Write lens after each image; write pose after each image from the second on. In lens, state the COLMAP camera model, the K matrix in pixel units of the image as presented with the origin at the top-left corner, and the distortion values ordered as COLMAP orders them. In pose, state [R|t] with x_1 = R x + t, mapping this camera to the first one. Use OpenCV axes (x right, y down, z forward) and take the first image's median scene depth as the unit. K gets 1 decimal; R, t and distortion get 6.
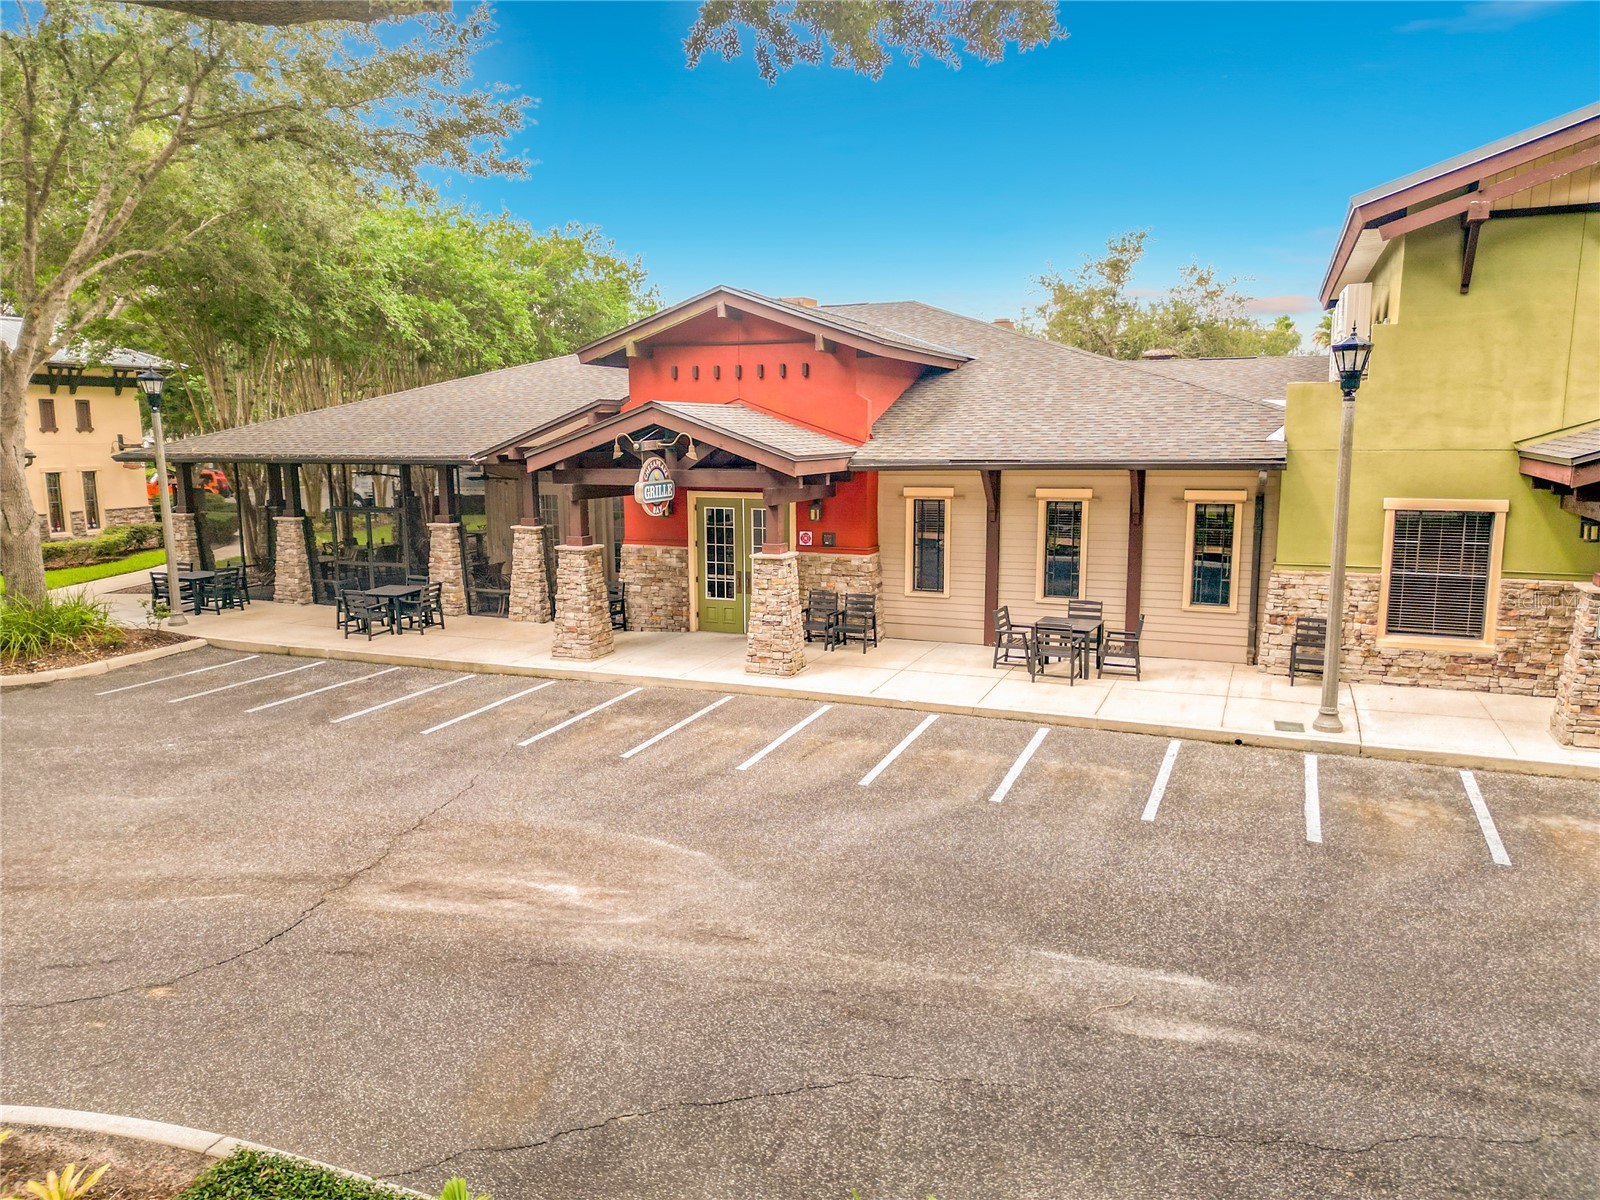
lens RADIAL K [[1143.5, 0, 800.0], [0, 1143.5, 600.0], [0, 0, 1]] dist [0.074811, -0.055225]
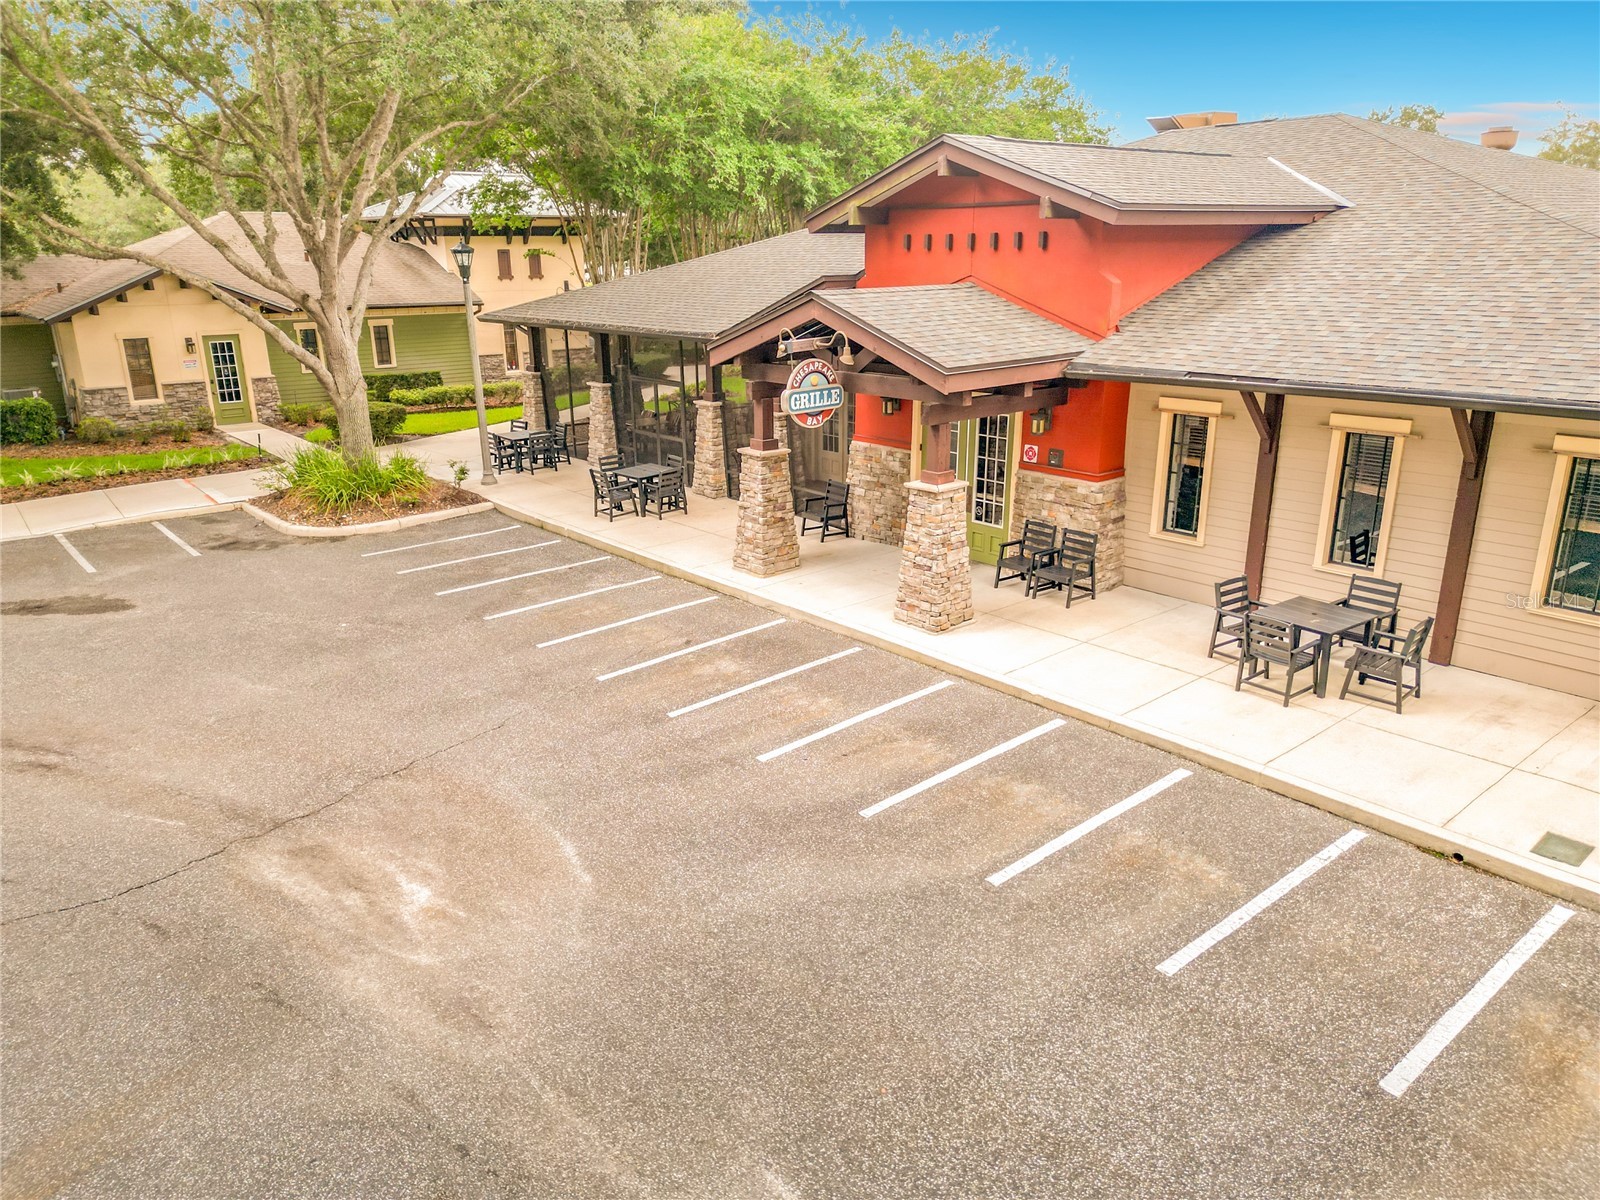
lens RADIAL K [[1143.5, 0, 800.0], [0, 1143.5, 600.0], [0, 0, 1]] dist [0.074811, -0.055225]
pose [[0.886409, 0.131797, -0.443743, 0.269697], [-0.059642, 0.983138, 0.172865, -0.095073], [0.459044, -0.126763, 0.879324, 0.219798]]
